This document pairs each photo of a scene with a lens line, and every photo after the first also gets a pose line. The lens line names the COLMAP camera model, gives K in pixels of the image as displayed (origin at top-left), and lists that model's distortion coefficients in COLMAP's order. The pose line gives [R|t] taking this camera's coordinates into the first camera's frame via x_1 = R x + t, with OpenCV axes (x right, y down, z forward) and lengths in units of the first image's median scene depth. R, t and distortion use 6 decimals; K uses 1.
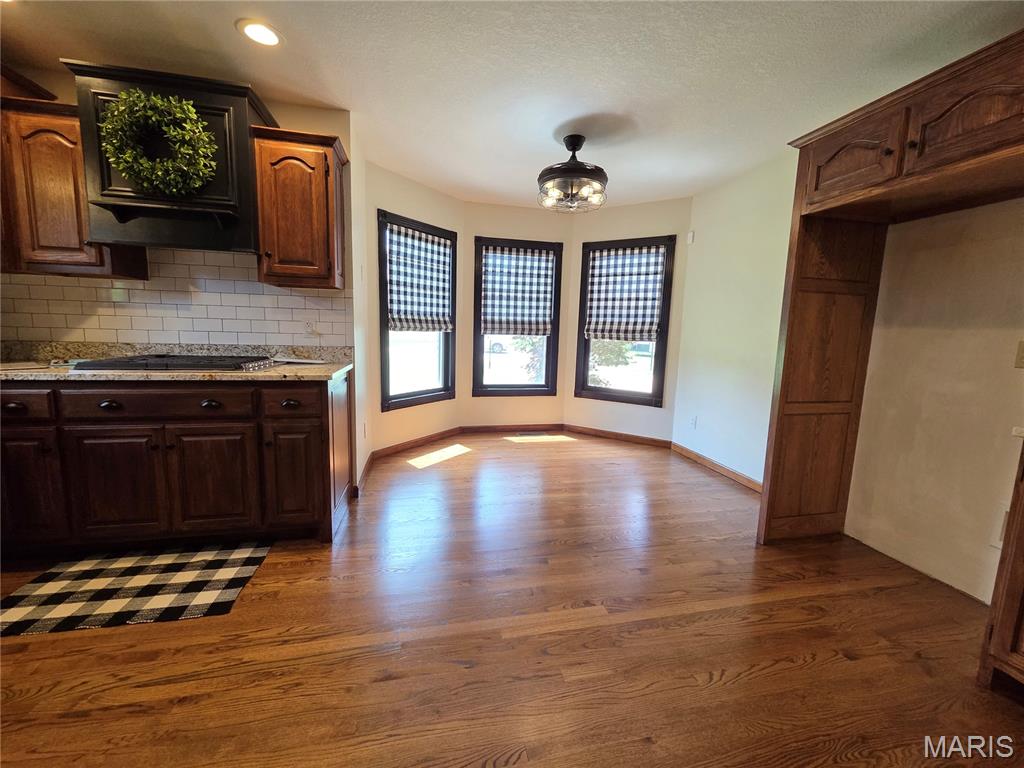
lens RADIAL K [[418.5, 0, 514.9], [0, 418.5, 383.9], [0, 0, 1]] dist [0.003029, -0.002095]
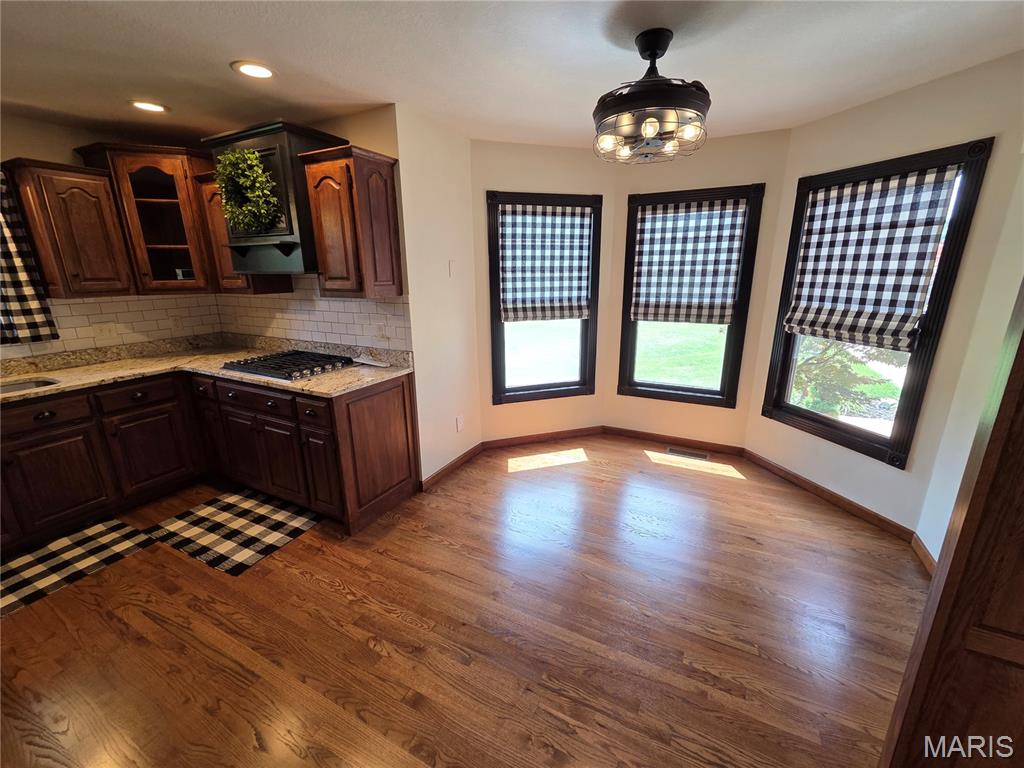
lens RADIAL K [[418.5, 0, 519.1], [0, 418.5, 382.9], [0, 0, 1]] dist [0.003029, -0.002095]
pose [[0.766661, 0.135539, -0.627582, 0.540987], [-0.053098, 0.987500, 0.148405, -0.211567], [0.639852, -0.080454, 0.764275, 0.461334]]
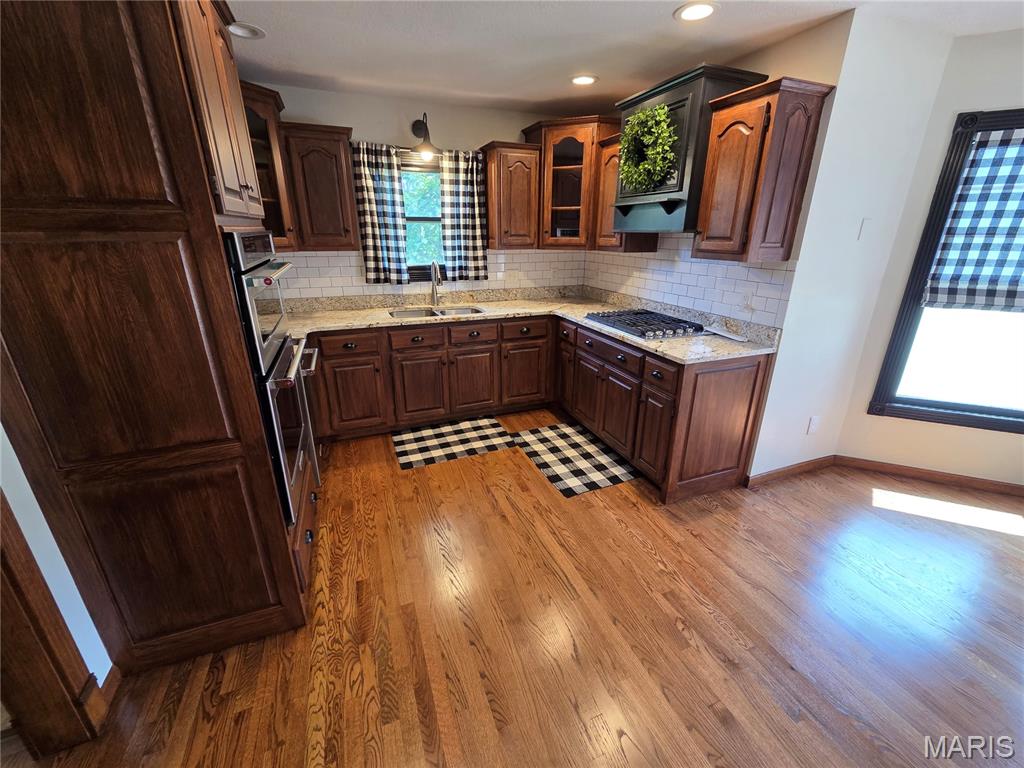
lens RADIAL K [[418.5, 0, 516.8], [0, 418.5, 381.4], [0, 0, 1]] dist [0.003029, -0.002095]
pose [[0.154198, 0.305762, -0.939539, 0.432972], [-0.127028, 0.949155, 0.288043, -0.196032], [0.979840, 0.074932, 0.185198, 0.383992]]
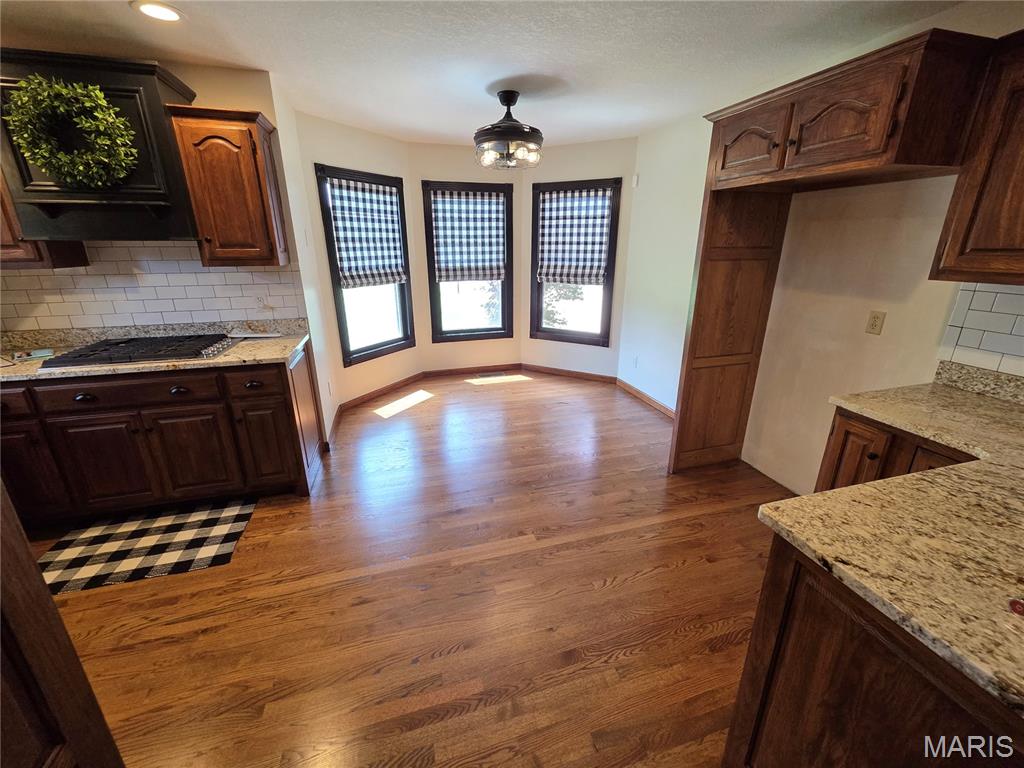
lens RADIAL K [[418.5, 0, 515.4], [0, 418.5, 384.1], [0, 0, 1]] dist [0.003029, -0.002095]
pose [[0.997340, -0.049579, 0.053423, 0.088841], [0.038189, 0.979789, 0.196354, -0.133401], [-0.062079, -0.193791, 0.979077, -0.118674]]
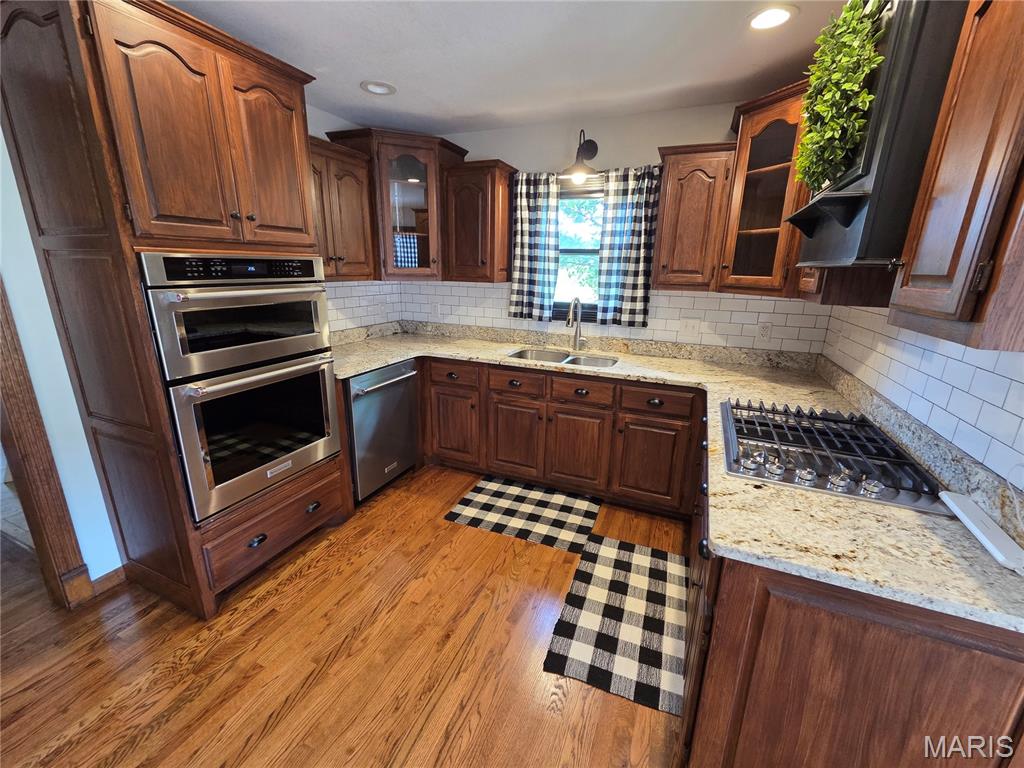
lens RADIAL K [[418.5, 0, 516.0], [0, 418.5, 380.4], [0, 0, 1]] dist [0.003029, -0.002095]
pose [[-0.584602, 0.171786, -0.792925, 0.005135], [-0.142728, 0.940309, 0.308945, -0.269876], [0.798667, 0.293782, -0.525188, 0.937317]]
